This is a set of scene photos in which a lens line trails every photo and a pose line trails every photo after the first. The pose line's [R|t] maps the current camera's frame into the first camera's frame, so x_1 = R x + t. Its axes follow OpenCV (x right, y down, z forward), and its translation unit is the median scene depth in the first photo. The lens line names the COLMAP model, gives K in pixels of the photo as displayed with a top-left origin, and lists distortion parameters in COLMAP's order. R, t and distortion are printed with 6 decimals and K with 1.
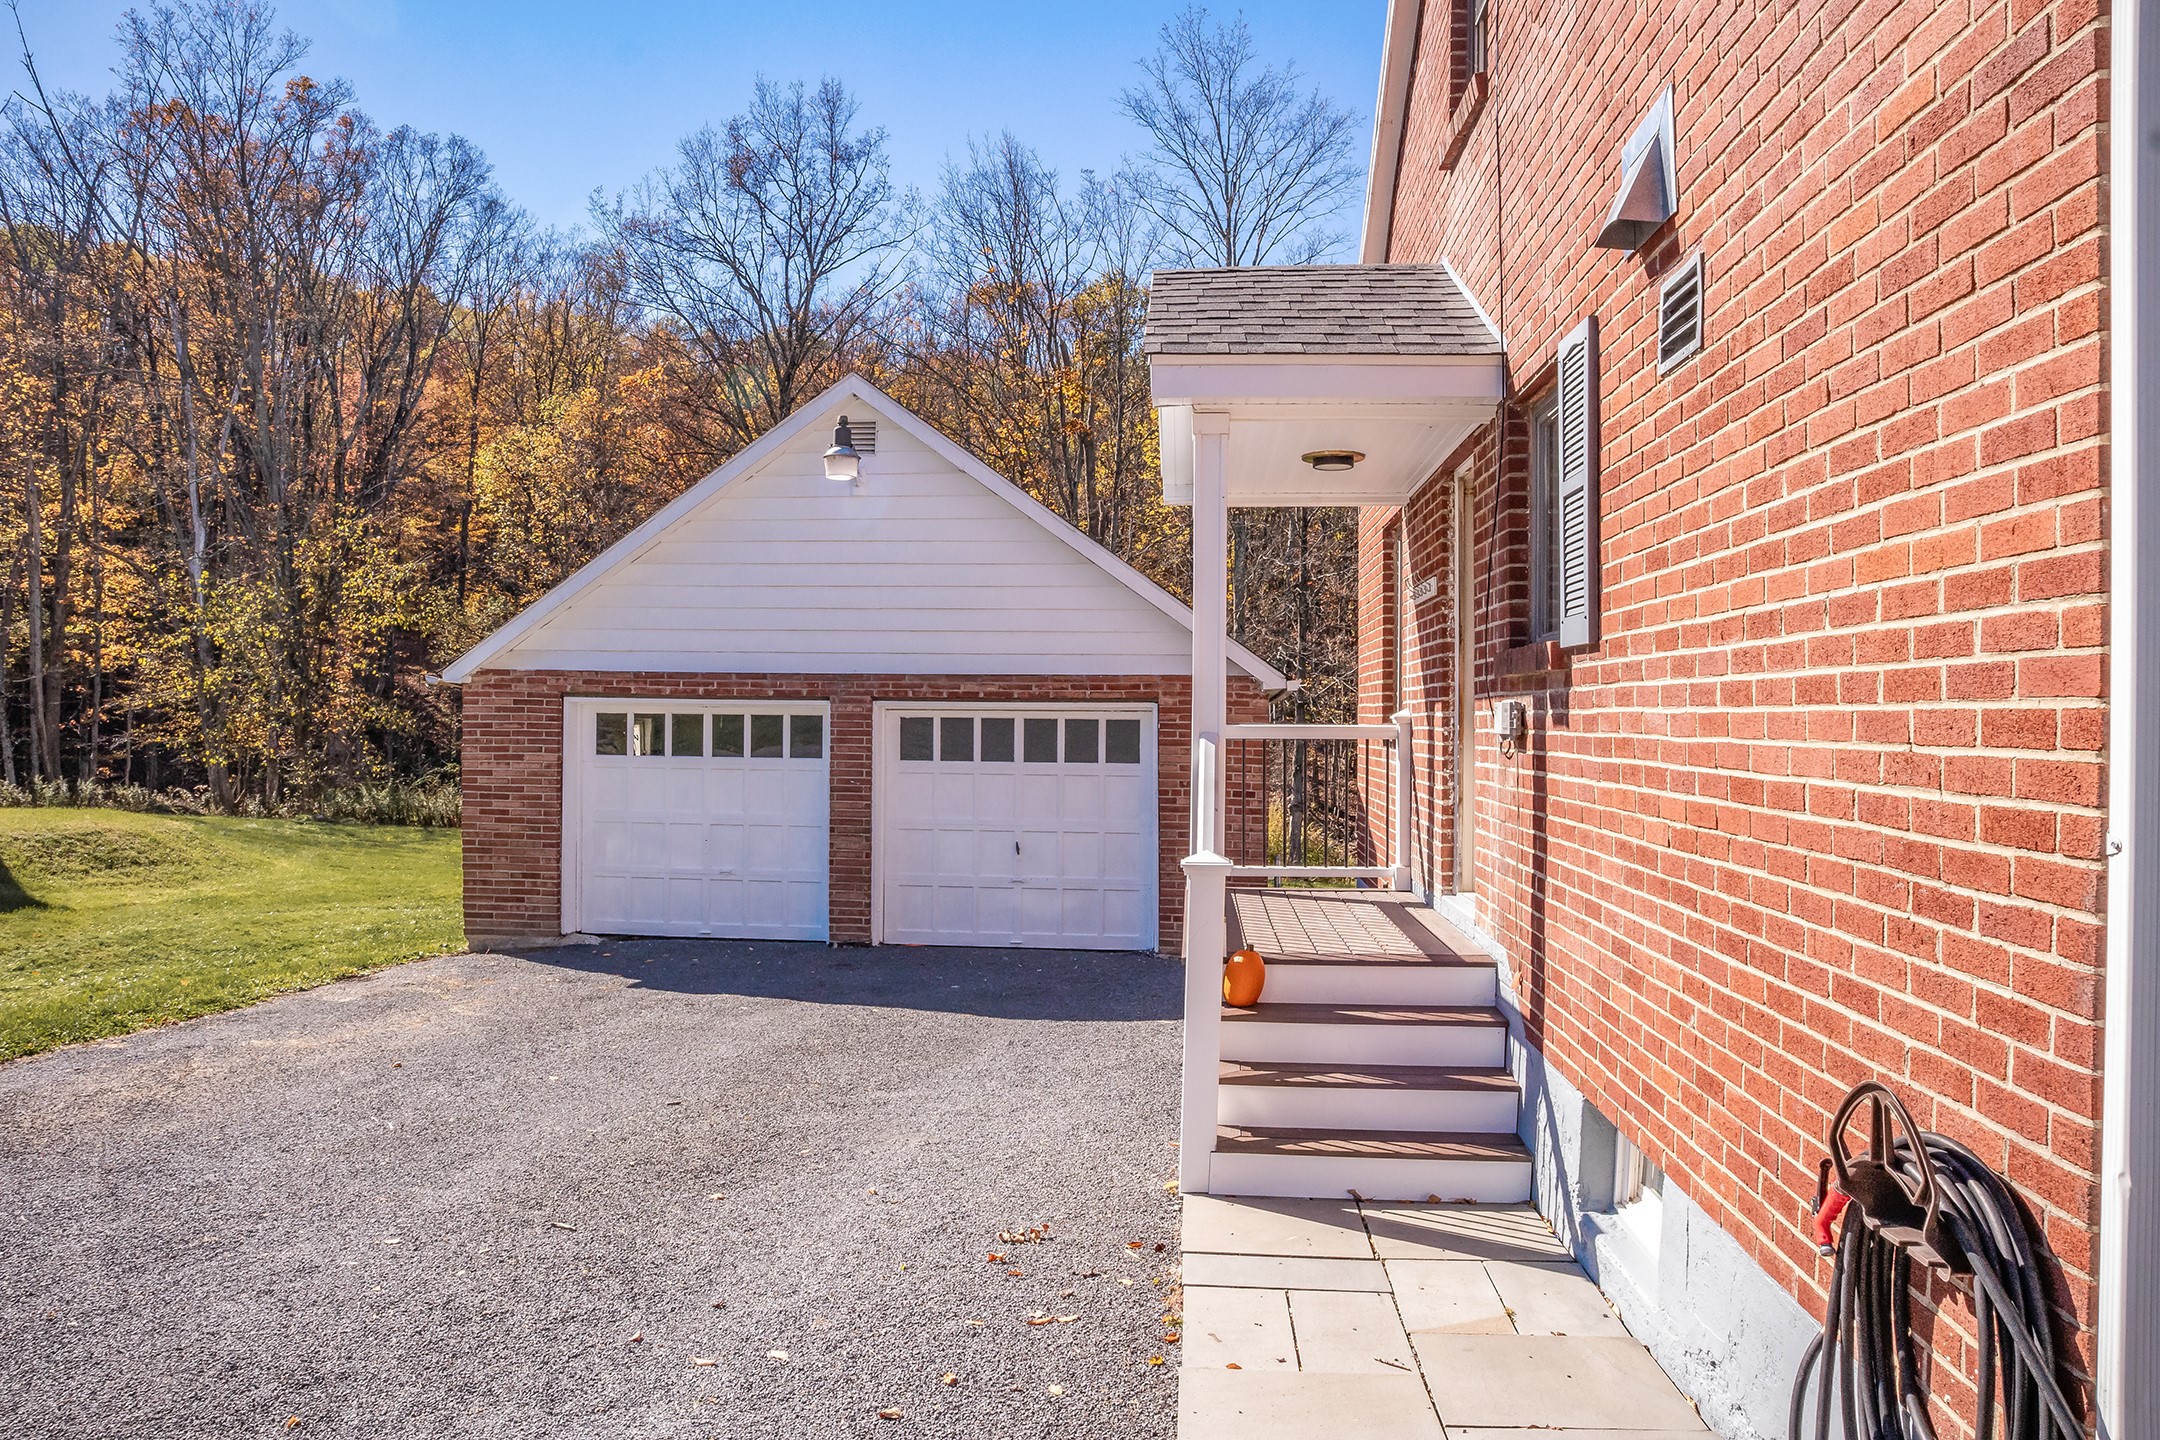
lens RADIAL K [[1508.3, 0, 1078.2], [0, 1508.3, 724.1], [0, 0, 1]] dist [-0.071837, 0.032207]
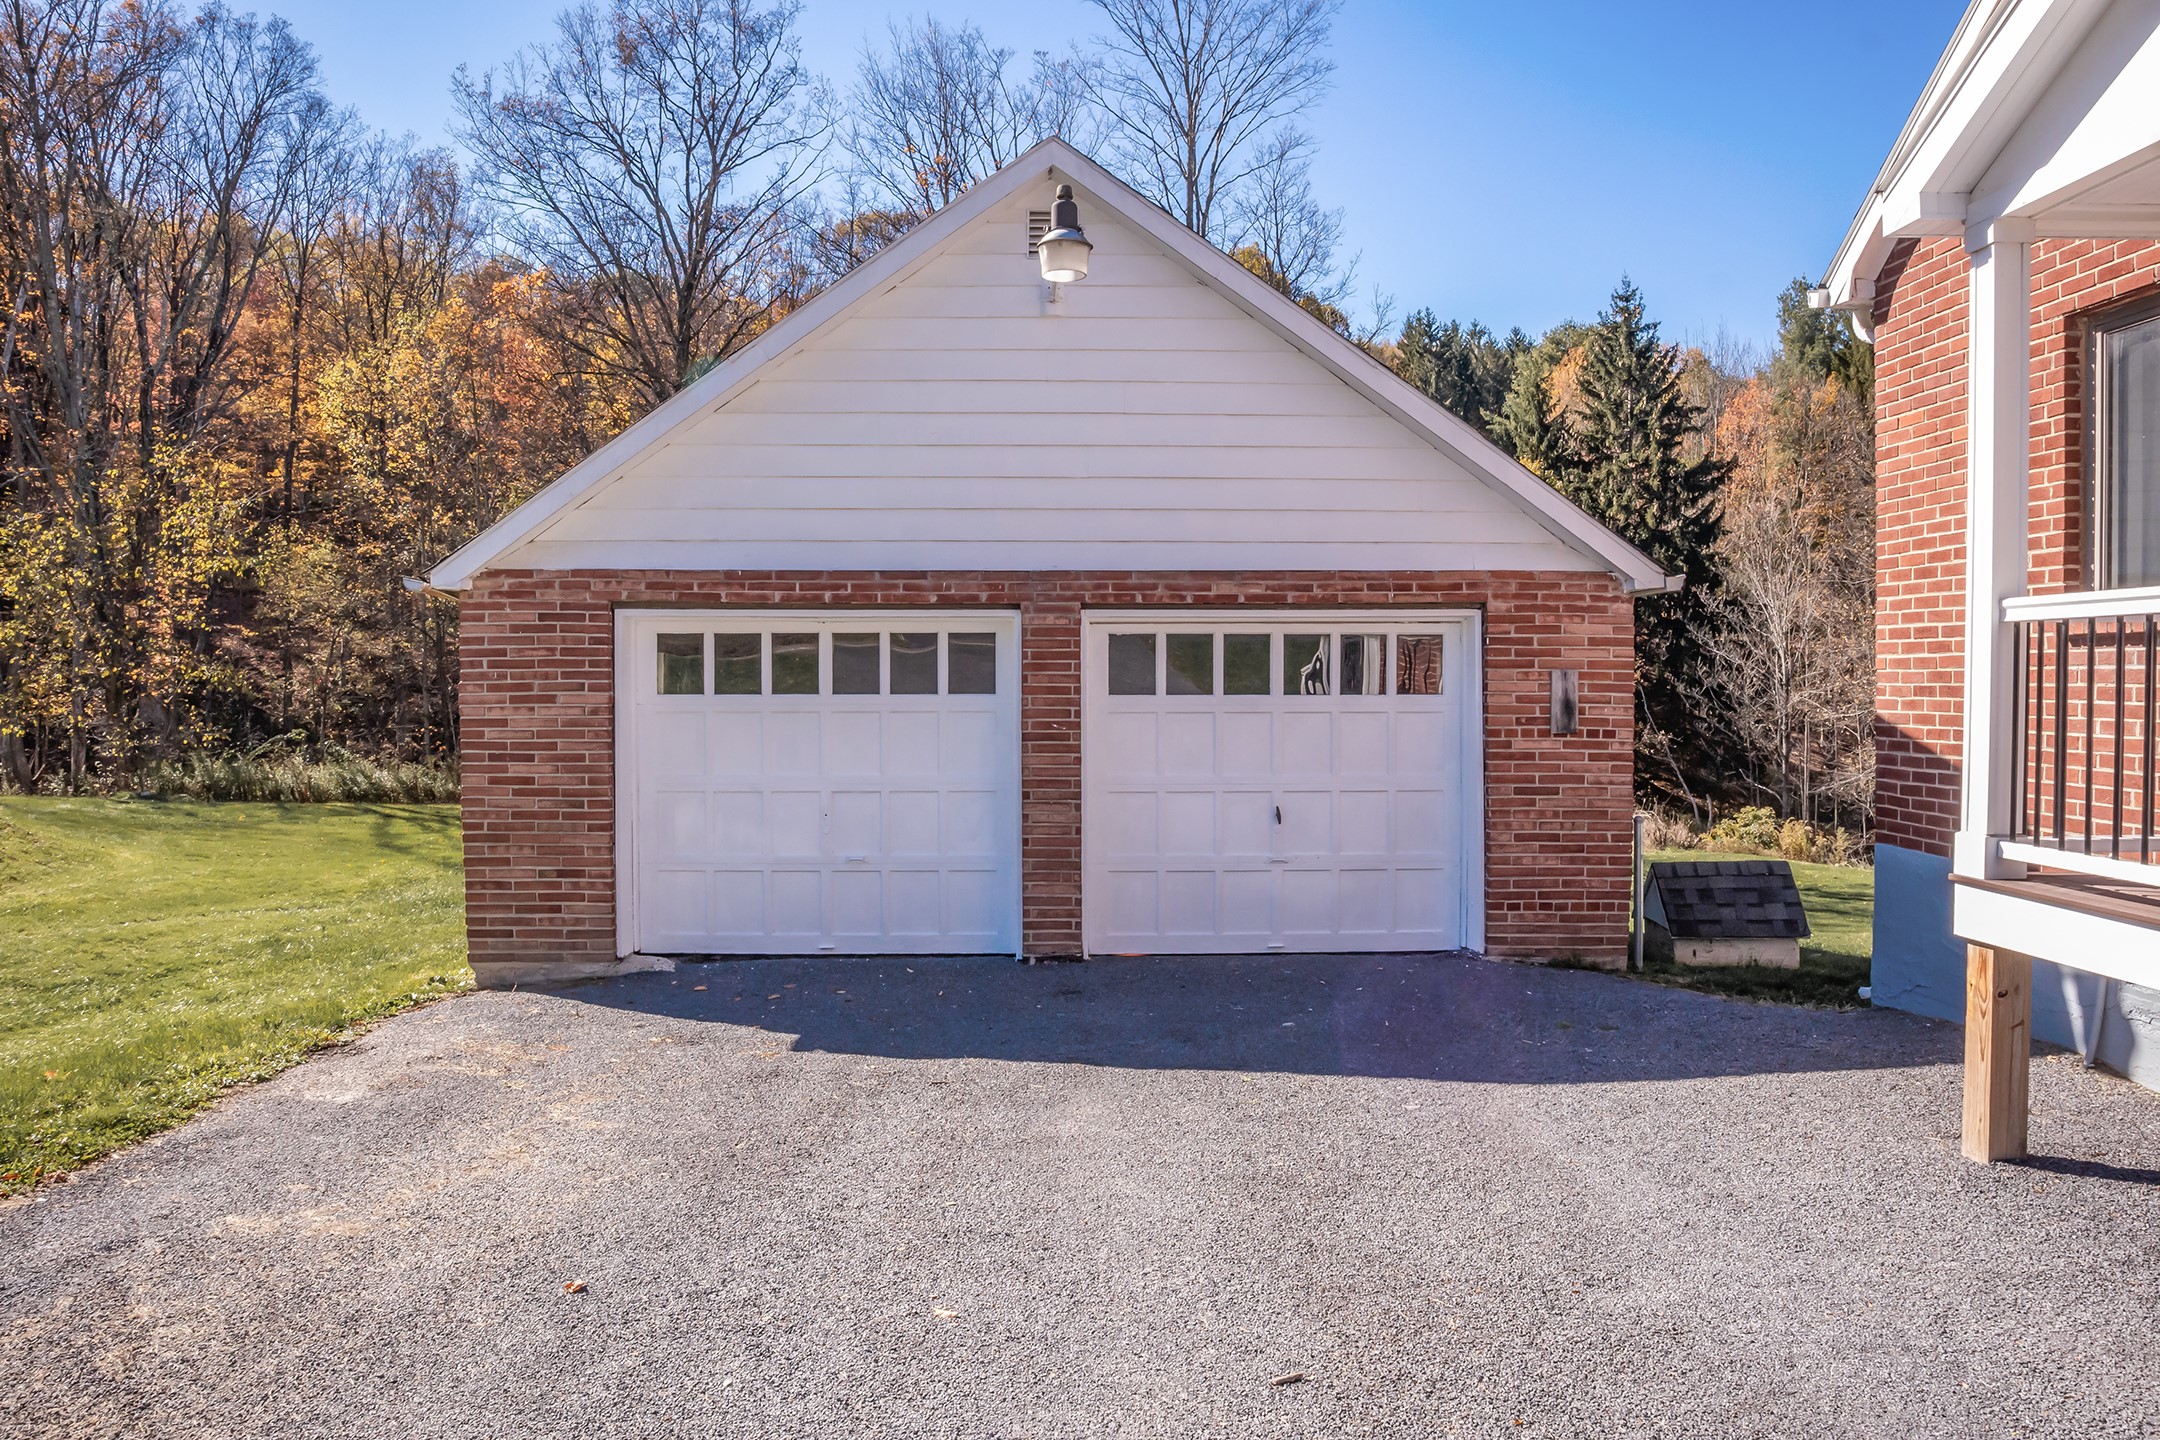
lens RADIAL K [[1508.3, 0, 1092.4], [0, 1508.3, 720.4], [0, 0, 1]] dist [-0.071837, 0.032207]
pose [[0.993080, -0.015947, 0.116348, -0.206938], [0.013043, 0.999585, 0.025677, 0.017459], [-0.116710, -0.023982, 0.992876, 0.296609]]
